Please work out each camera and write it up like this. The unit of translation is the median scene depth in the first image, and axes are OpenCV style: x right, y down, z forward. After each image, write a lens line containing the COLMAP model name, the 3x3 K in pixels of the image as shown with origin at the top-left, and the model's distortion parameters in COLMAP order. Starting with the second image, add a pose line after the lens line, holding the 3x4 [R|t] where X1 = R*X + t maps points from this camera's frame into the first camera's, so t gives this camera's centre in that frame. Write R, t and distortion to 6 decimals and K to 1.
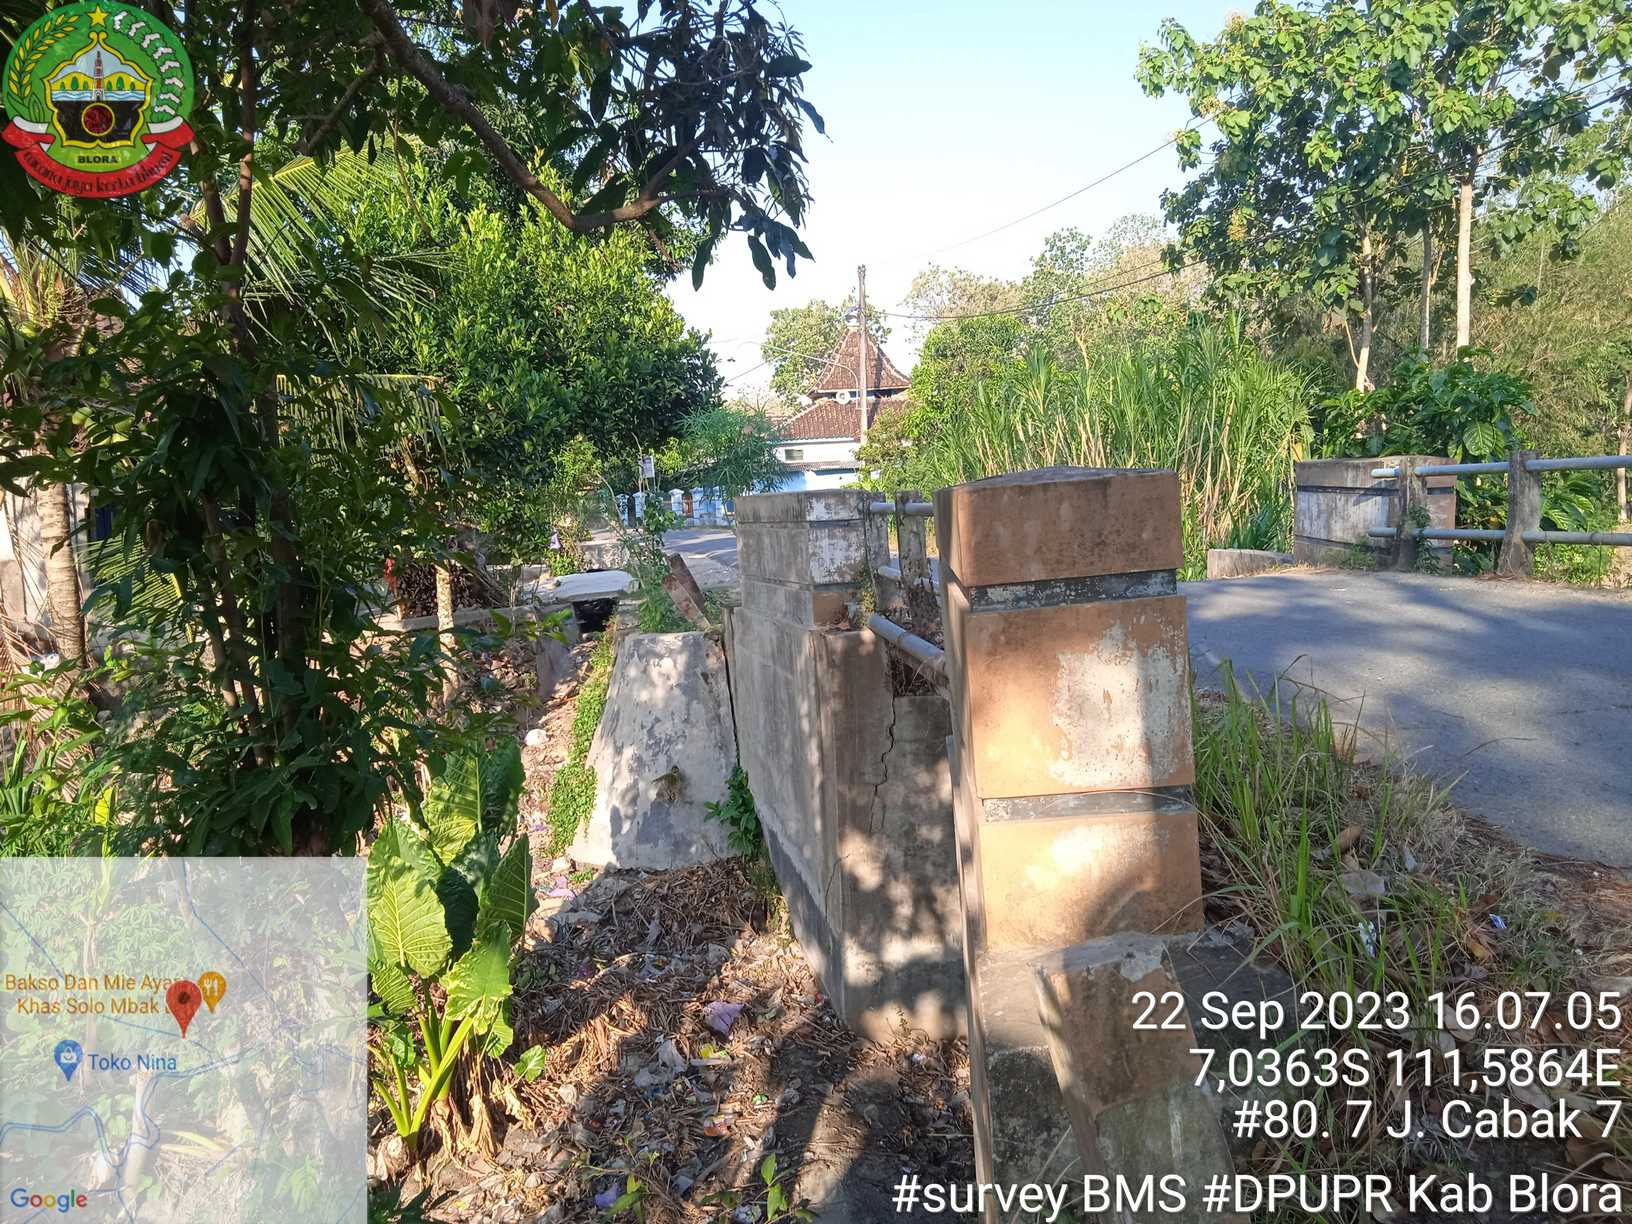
lens RADIAL K [[1353.0, 0, 825.3], [0, 1353.0, 640.9], [0, 0, 1]] dist [0.063186, -0.059093]
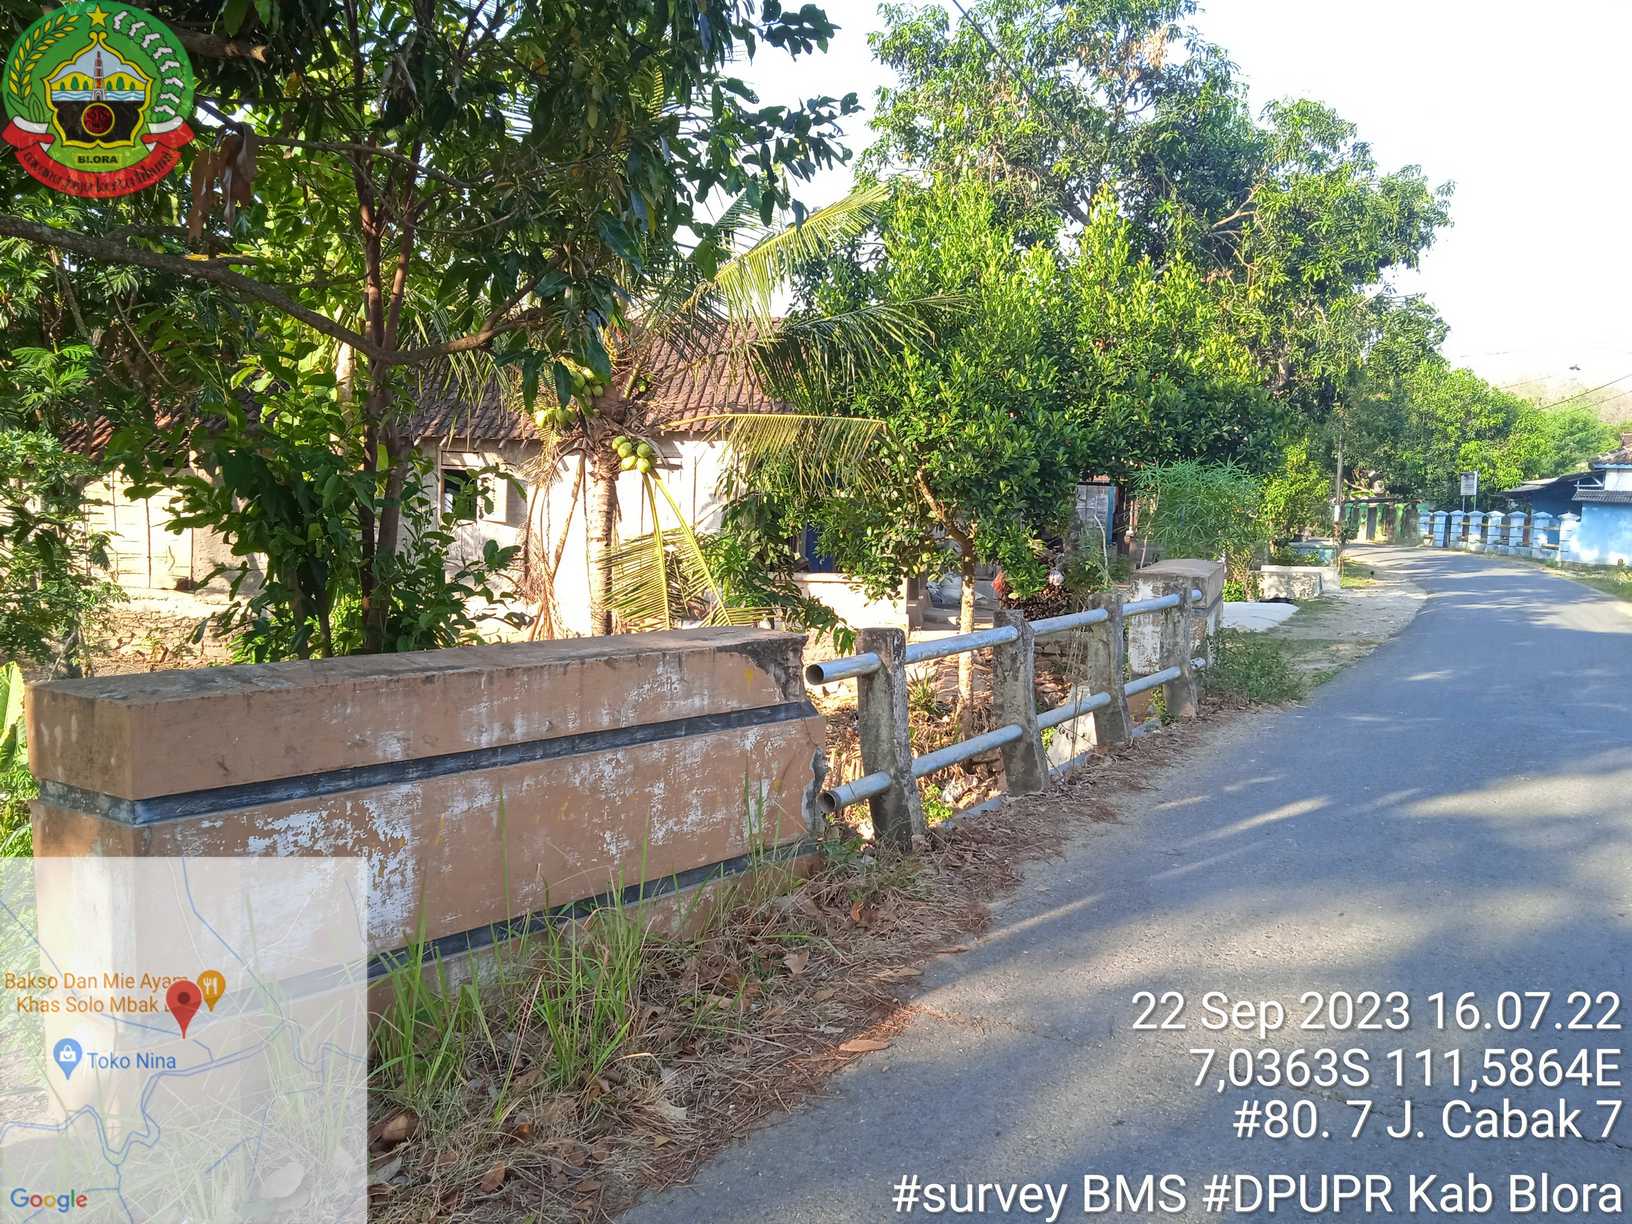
lens RADIAL K [[1353.0, 0, 822.7], [0, 1353.0, 612.4], [0, 0, 1]] dist [0.063186, -0.059093]
pose [[0.797922, 0.130306, -0.588507, 0.129128], [-0.136668, 0.990036, 0.033911, -0.030580], [0.587062, 0.053371, 0.807781, 0.051066]]
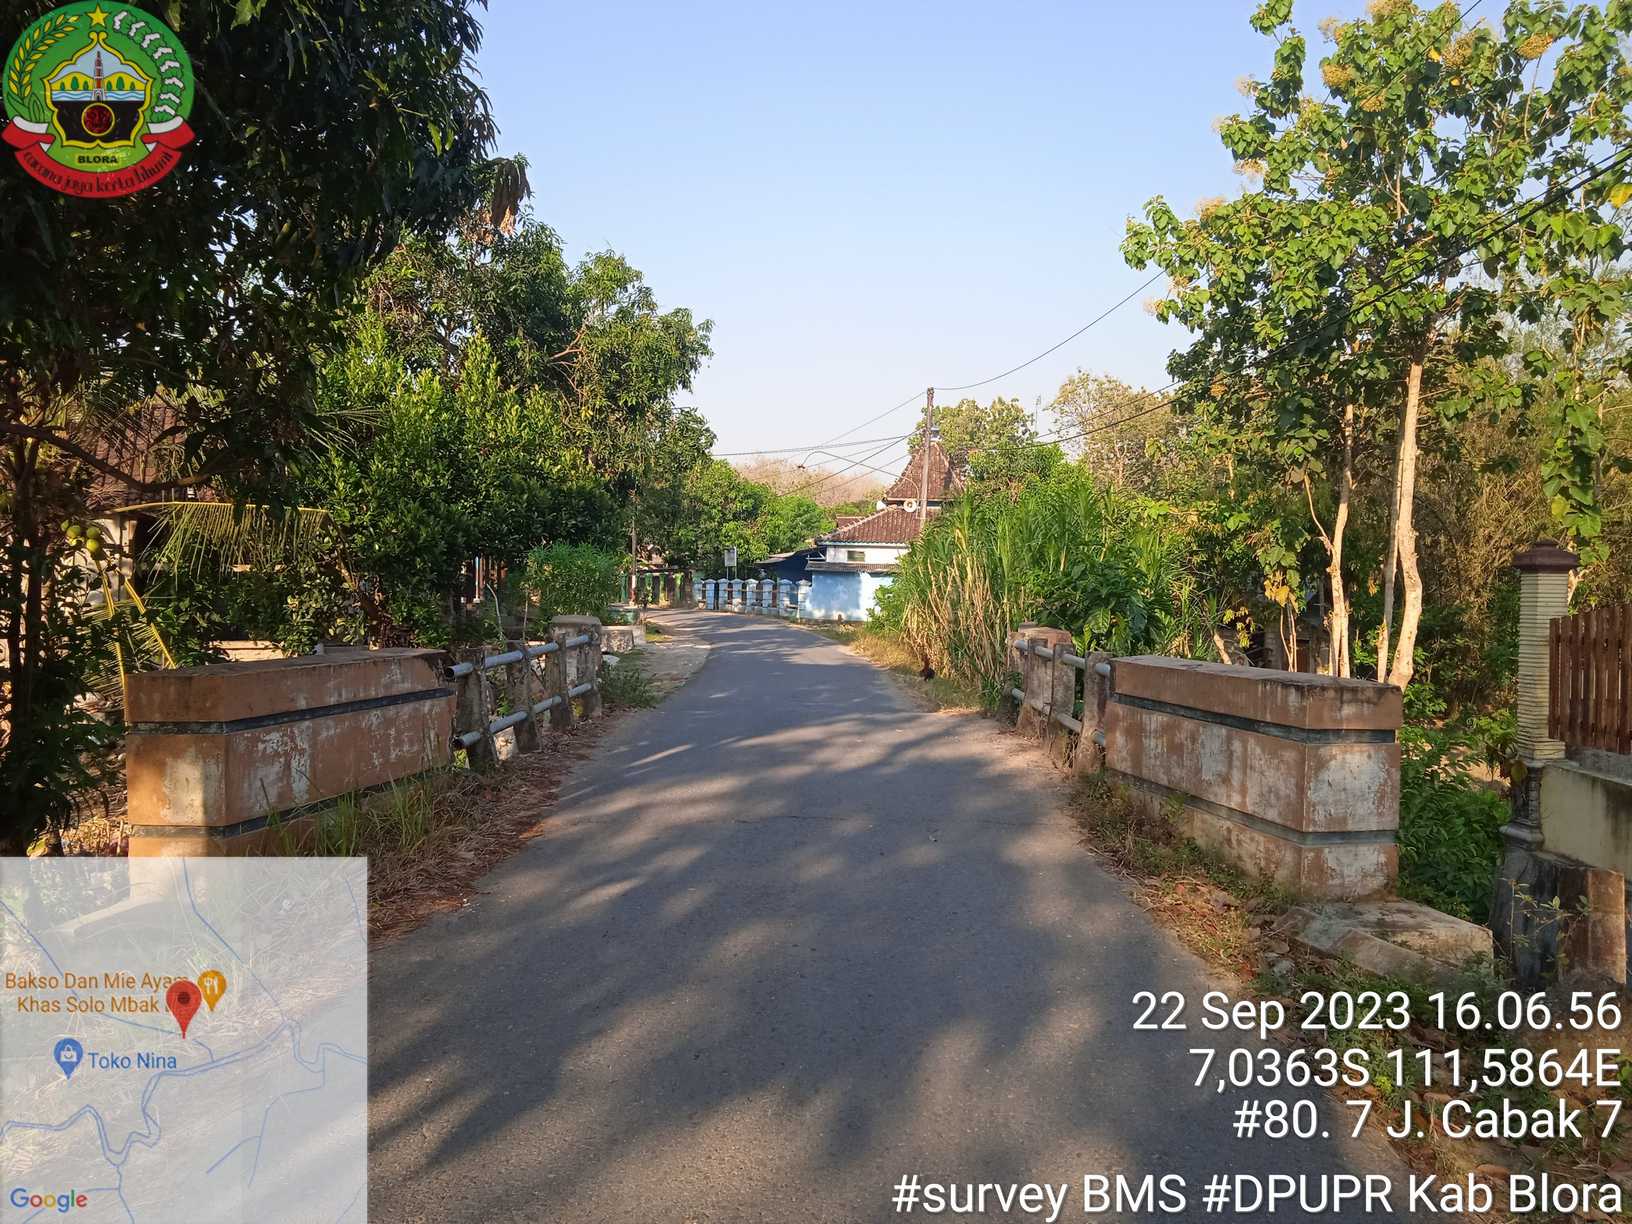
lens RADIAL K [[1353.0, 0, 835.7], [0, 1353.0, 642.4], [0, 0, 1]] dist [0.063186, -0.059093]
pose [[0.990102, 0.079776, -0.115473, 0.150104], [-0.086559, 0.994730, -0.054956, -0.014820], [0.110480, 0.064407, 0.991789, -0.104013]]
